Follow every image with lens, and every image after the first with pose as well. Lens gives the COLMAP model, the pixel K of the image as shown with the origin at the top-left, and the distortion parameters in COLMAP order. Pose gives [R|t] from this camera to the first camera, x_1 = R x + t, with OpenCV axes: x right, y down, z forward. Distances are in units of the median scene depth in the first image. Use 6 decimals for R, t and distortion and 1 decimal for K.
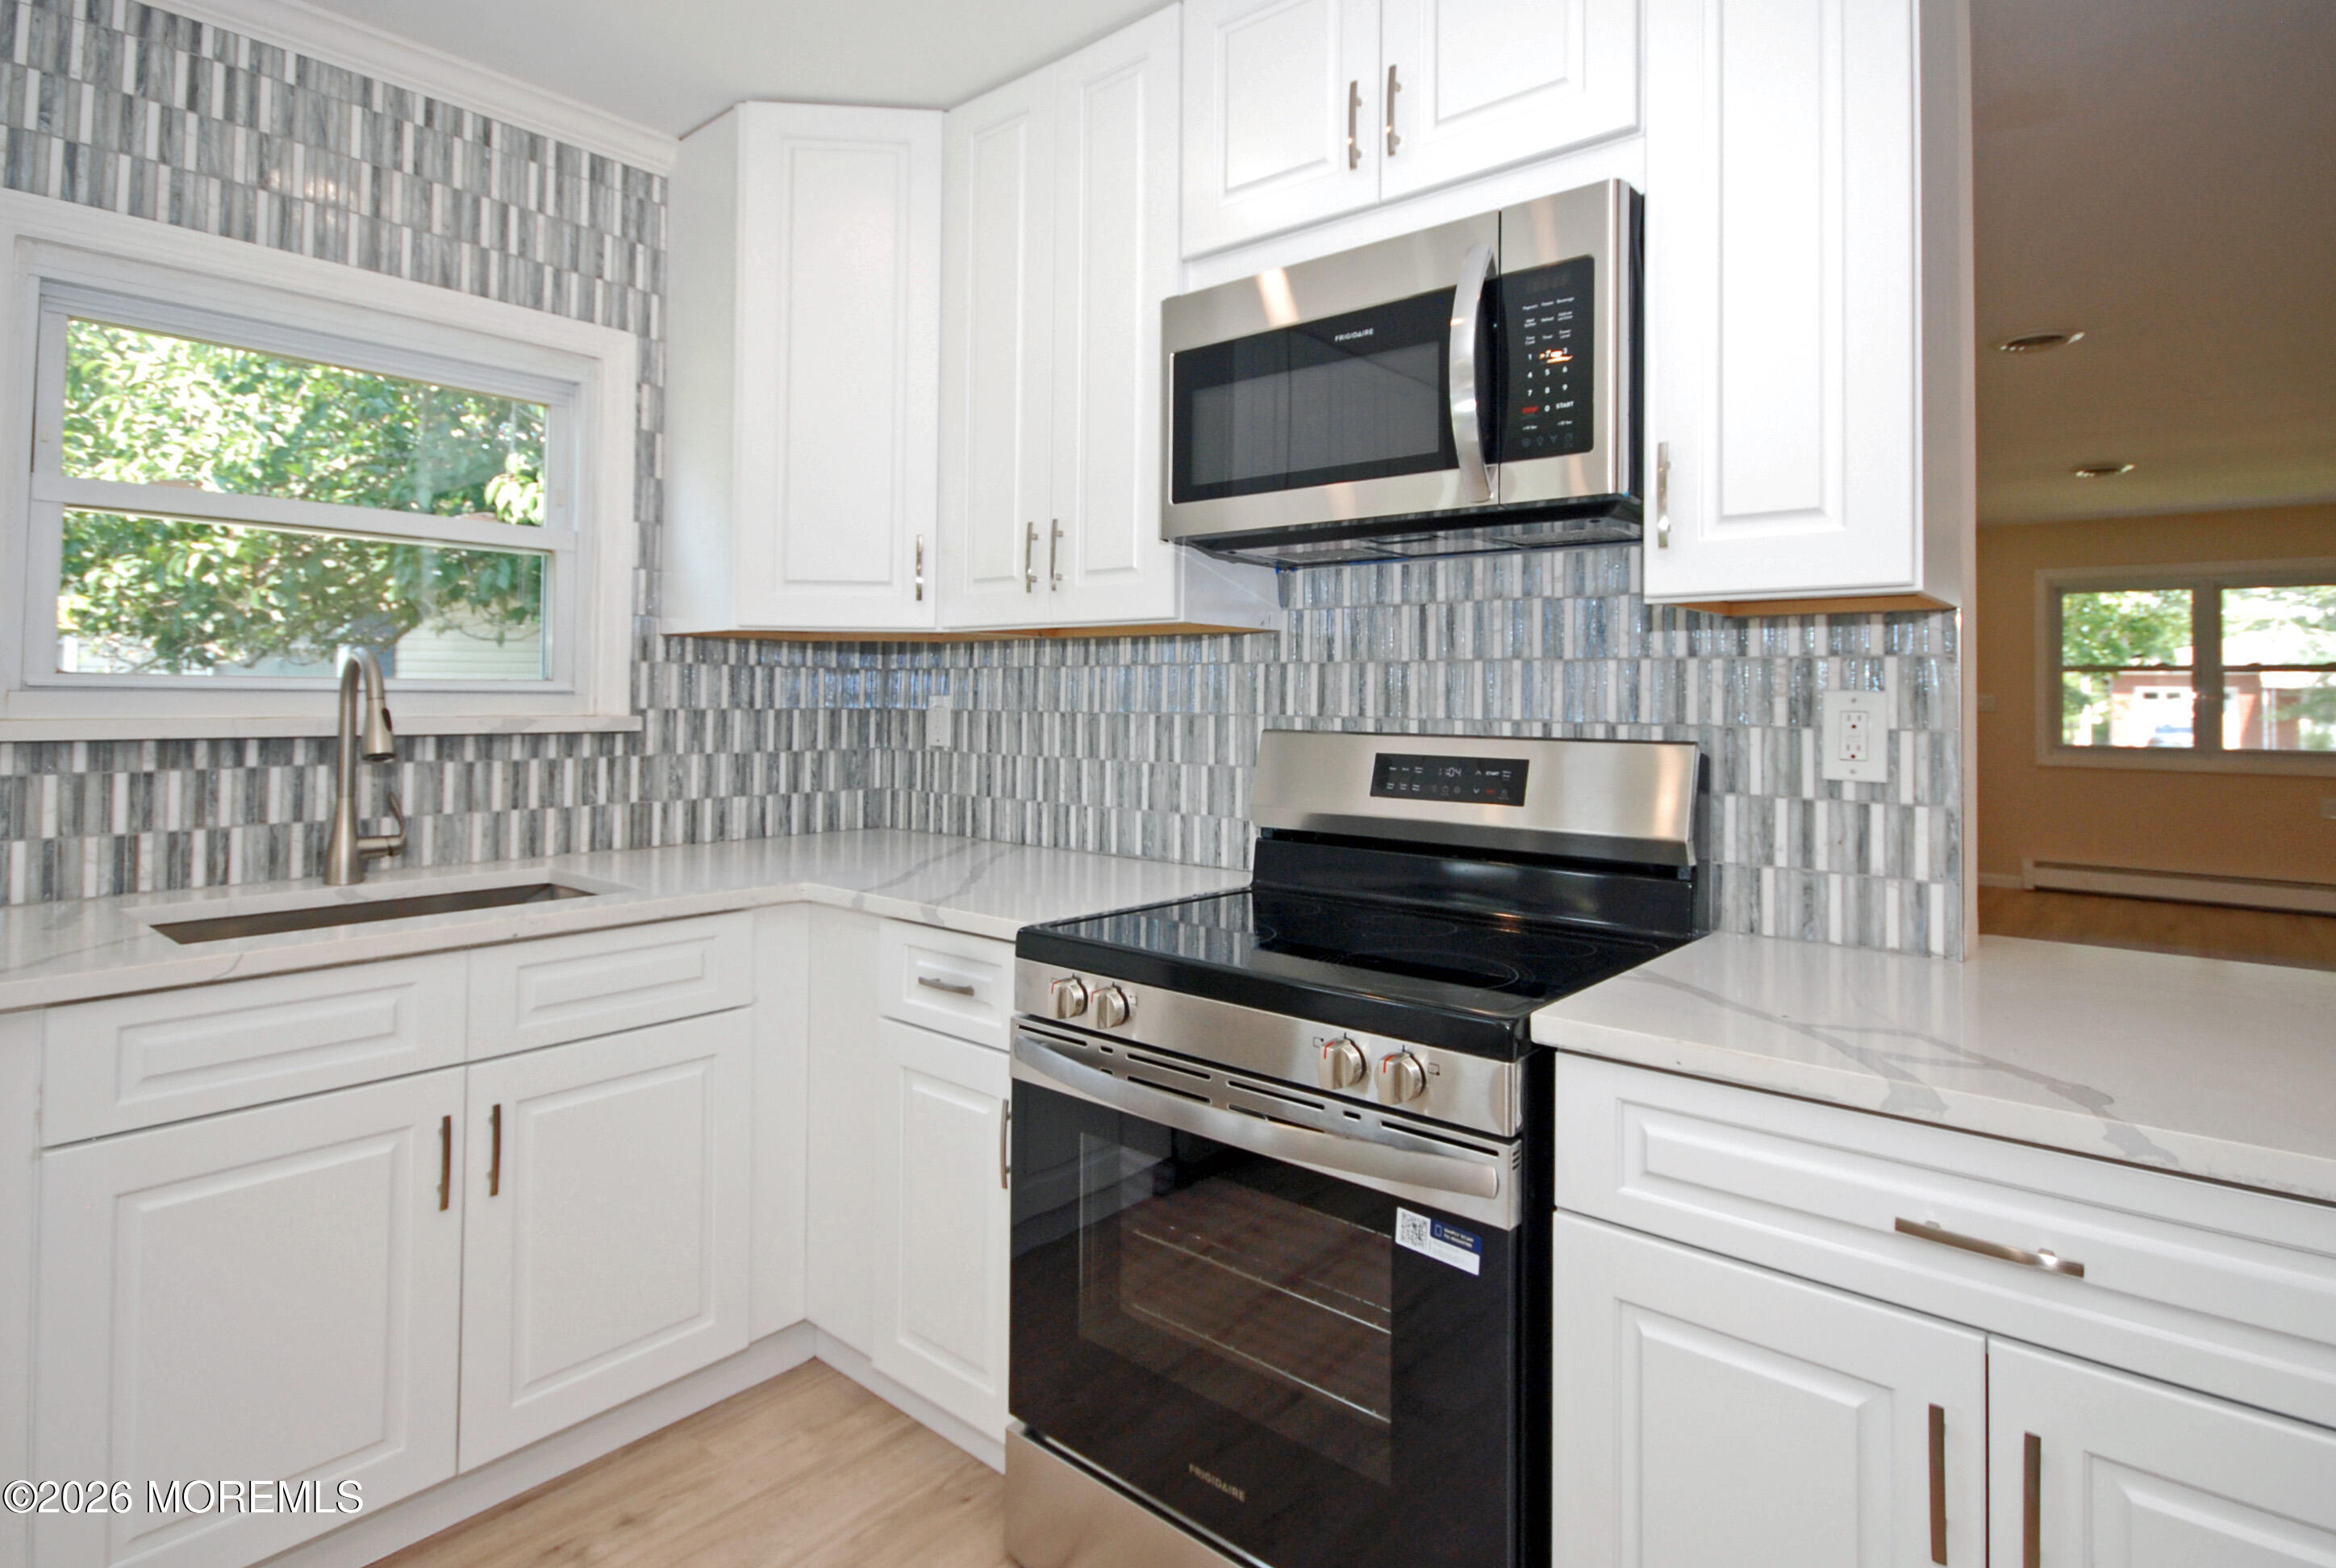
lens RADIAL K [[1208.8, 0, 1158.1], [0, 1208.8, 662.8], [0, 0, 1]] dist [0.000121, 0.000770]
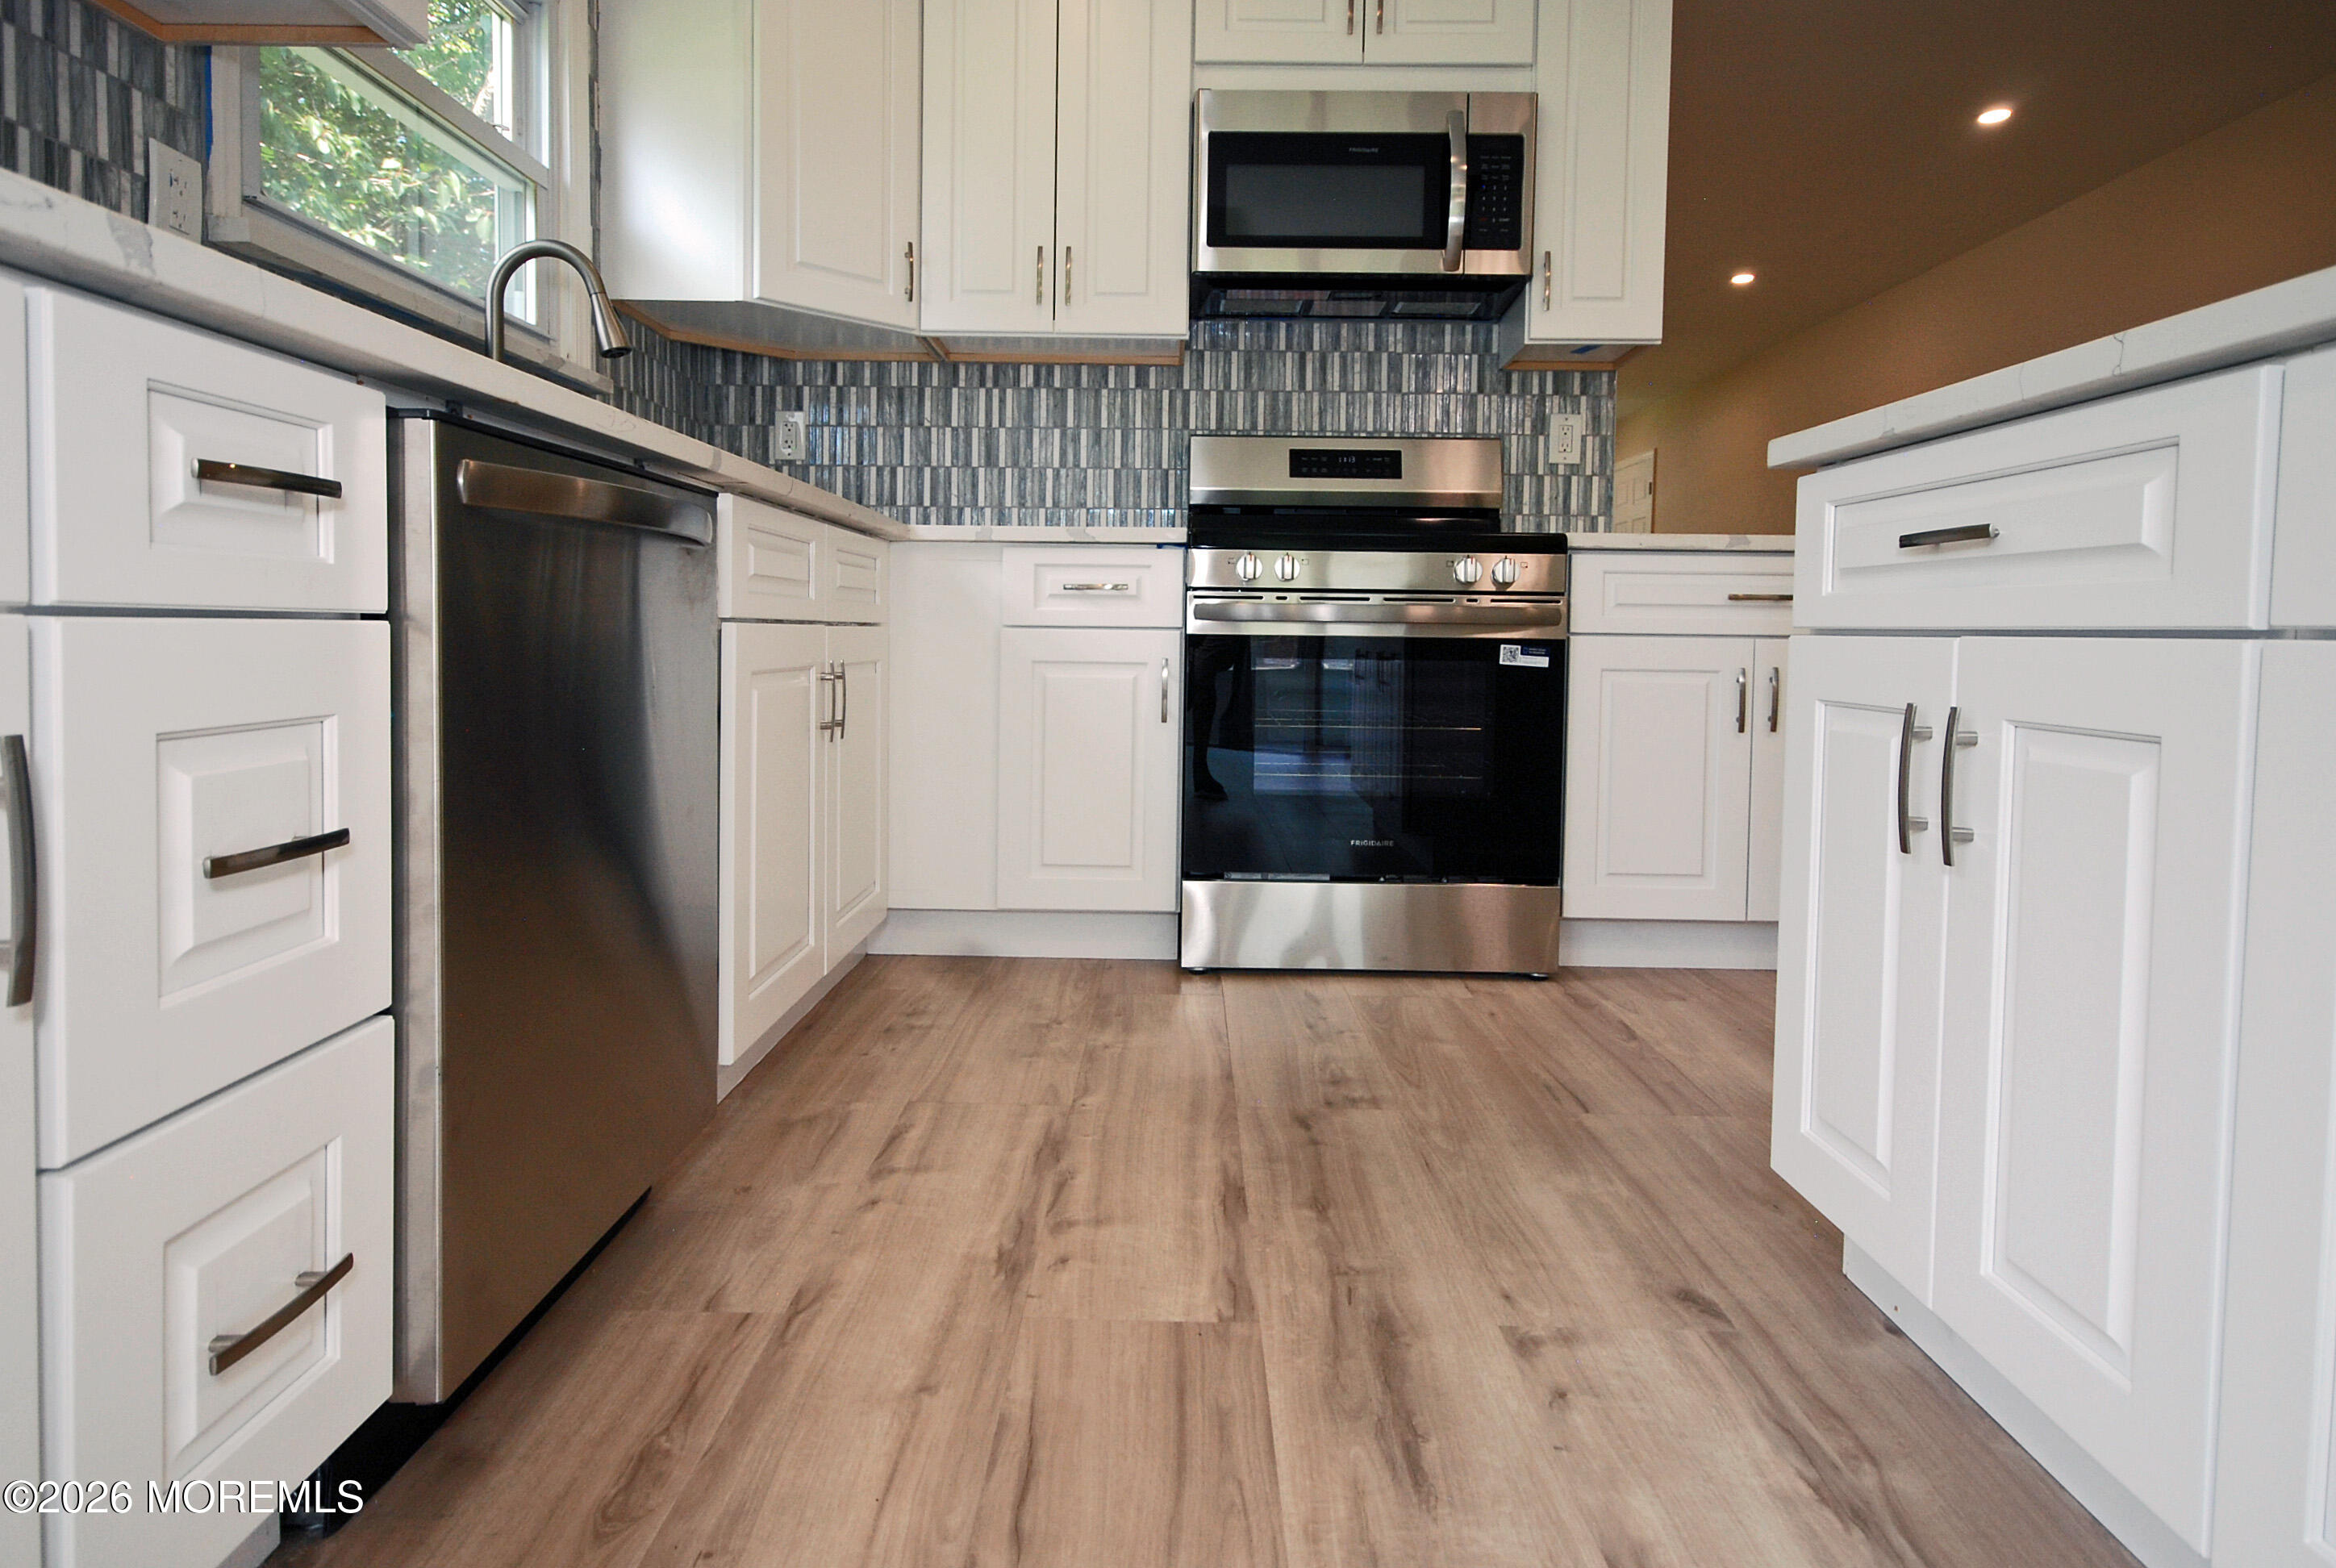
lens RADIAL K [[1318.7, 0, 1164.5], [0, 1318.7, 676.9], [0, 0, 1]] dist [-0.000160, 0.000069]
pose [[0.766158, -0.018265, 0.642393, -0.790390], [-0.026358, 0.997862, 0.059808, 0.212526], [-0.642112, -0.062755, 0.764038, -0.105073]]
